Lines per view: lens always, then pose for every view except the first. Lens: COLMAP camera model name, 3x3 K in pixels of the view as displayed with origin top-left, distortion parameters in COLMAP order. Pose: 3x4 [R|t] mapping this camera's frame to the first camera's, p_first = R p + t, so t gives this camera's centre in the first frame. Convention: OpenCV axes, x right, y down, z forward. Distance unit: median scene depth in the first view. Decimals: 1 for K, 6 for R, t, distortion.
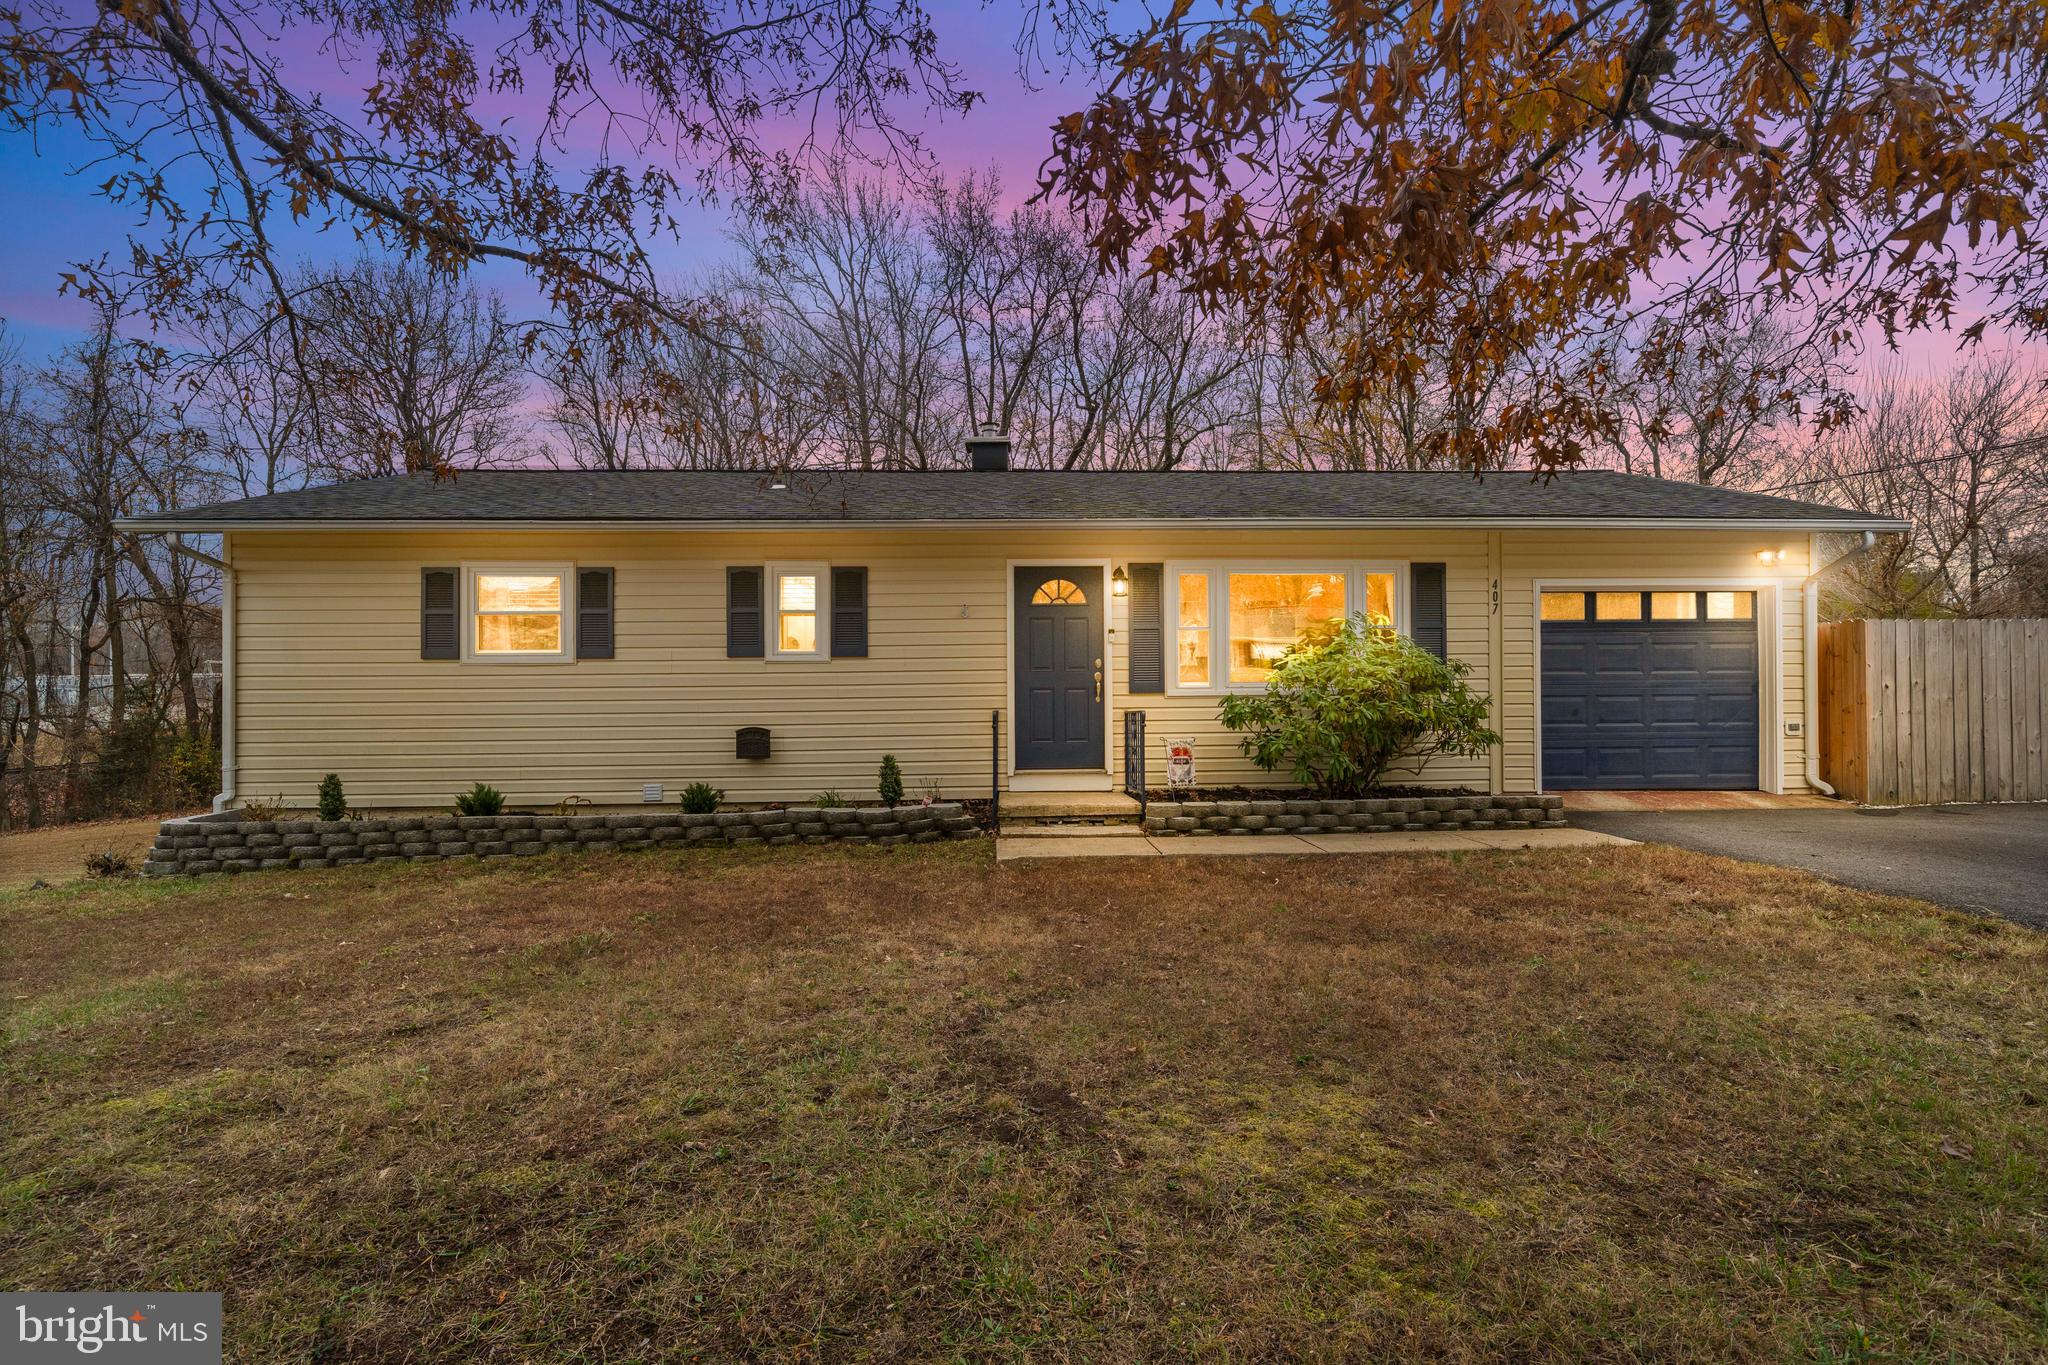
lens RADIAL K [[889.4, 0, 1024.0], [0, 889.4, 682.5], [0, 0, 1]] dist [-0.000911, -0.000251]
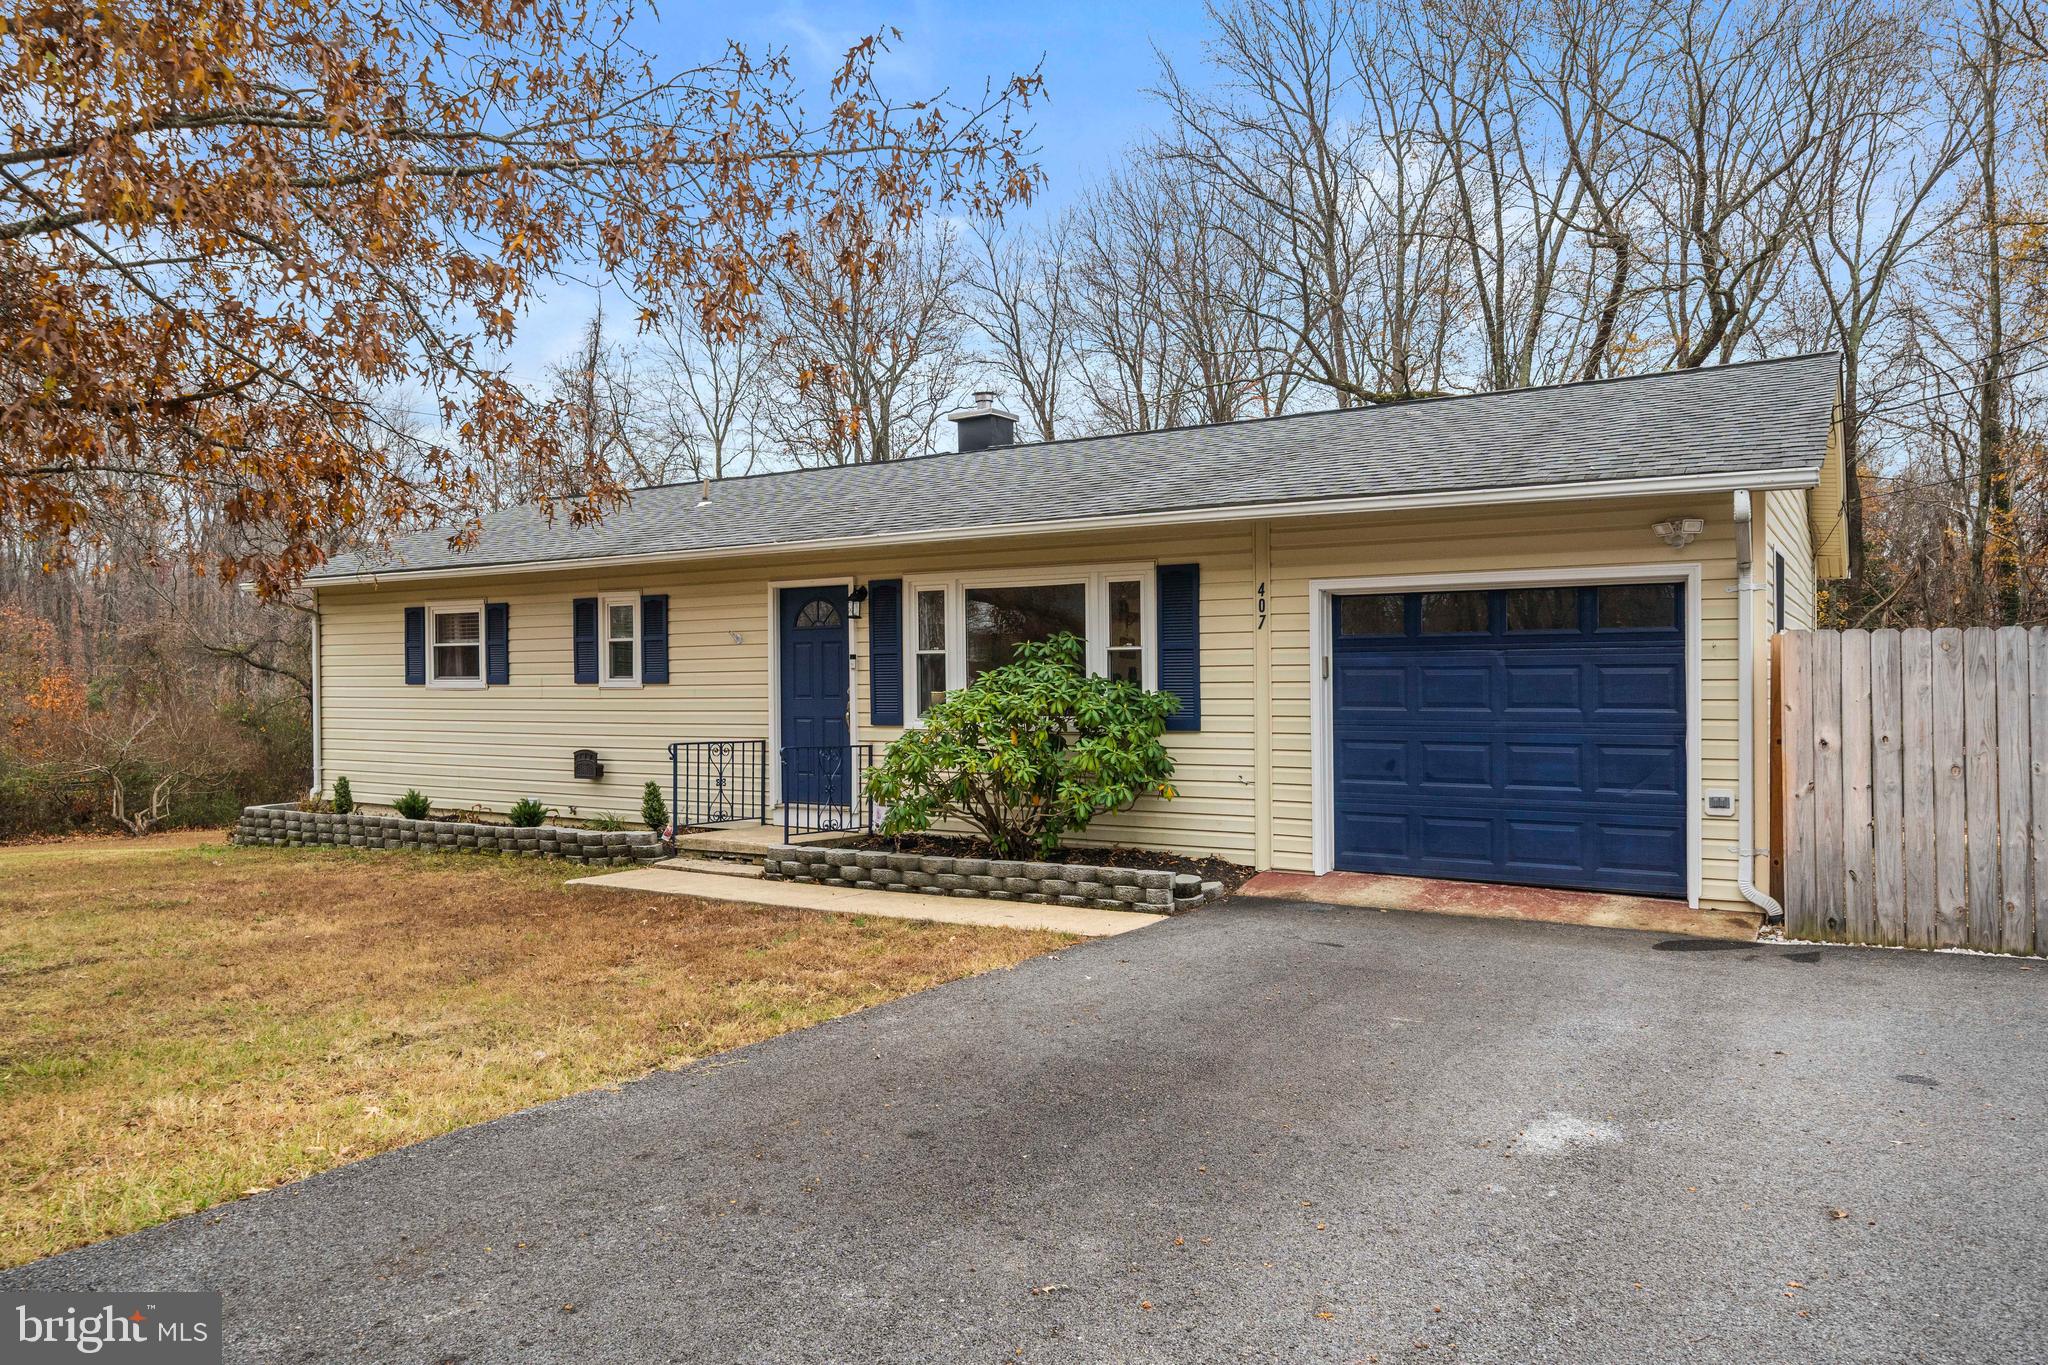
lens RADIAL K [[1282.4, 0, 1024.0], [0, 1282.4, 682.5], [0, 0, 1]] dist [-0.008053, -0.000949]
pose [[0.842910, 0.004272, -0.538038, 0.963390], [0.004674, 0.999873, 0.015261, -0.050802], [0.538035, -0.015379, 0.842782, -0.013324]]
